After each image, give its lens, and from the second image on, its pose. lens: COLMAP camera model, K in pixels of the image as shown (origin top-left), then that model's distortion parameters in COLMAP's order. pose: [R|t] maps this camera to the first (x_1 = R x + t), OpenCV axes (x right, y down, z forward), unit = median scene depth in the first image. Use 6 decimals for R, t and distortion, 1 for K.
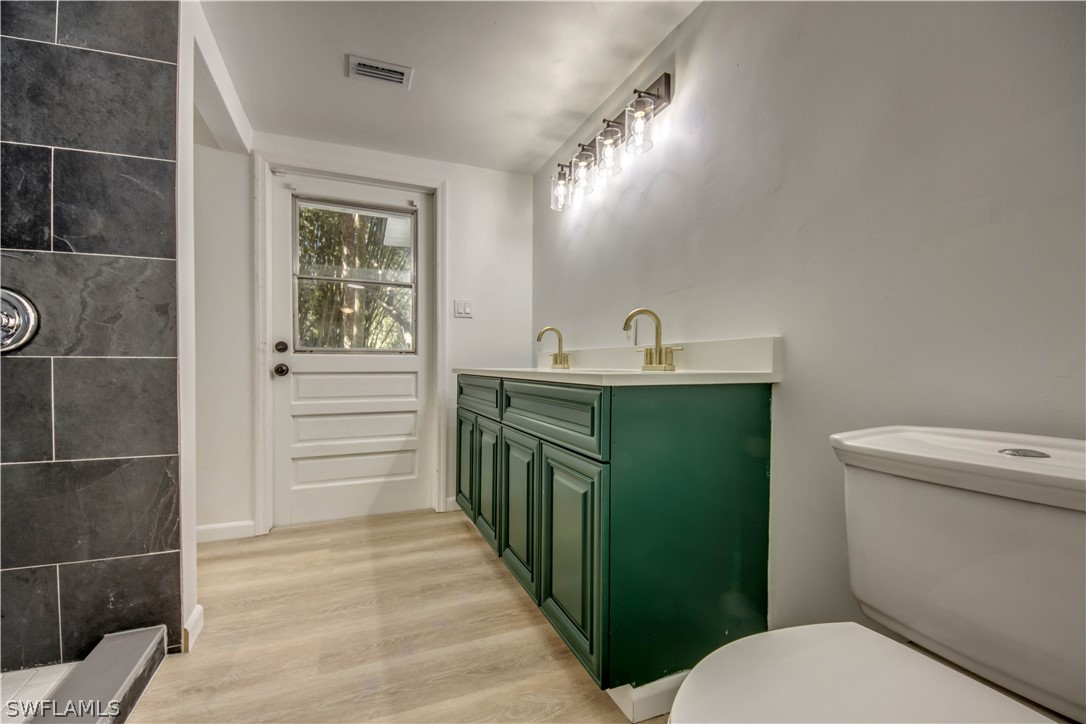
lens RADIAL K [[435.5, 0, 534.3], [0, 435.5, 365.5], [0, 0, 1]] dist [0.035197, -0.019998]
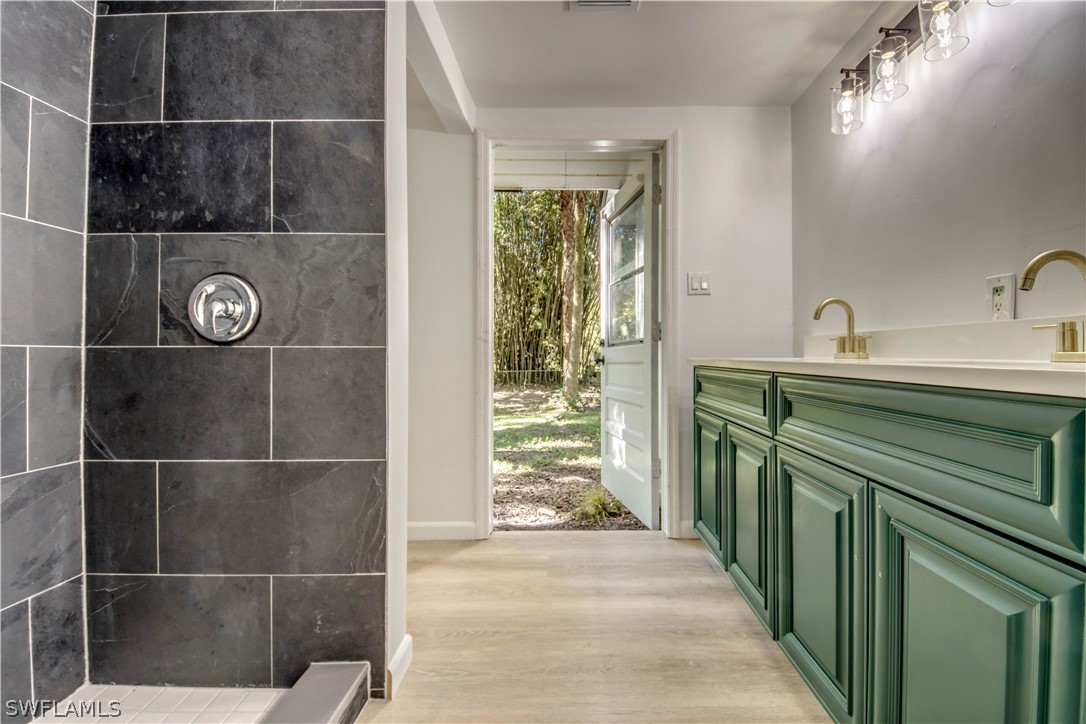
lens RADIAL K [[435.5, 0, 534.3], [0, 435.5, 365.5], [0, 0, 1]] dist [0.035197, -0.019998]
pose [[0.887458, 0.007276, -0.460831, -0.122633], [0.003644, 0.999733, 0.022803, 0.000442], [0.460874, -0.021916, 0.887195, 0.297595]]
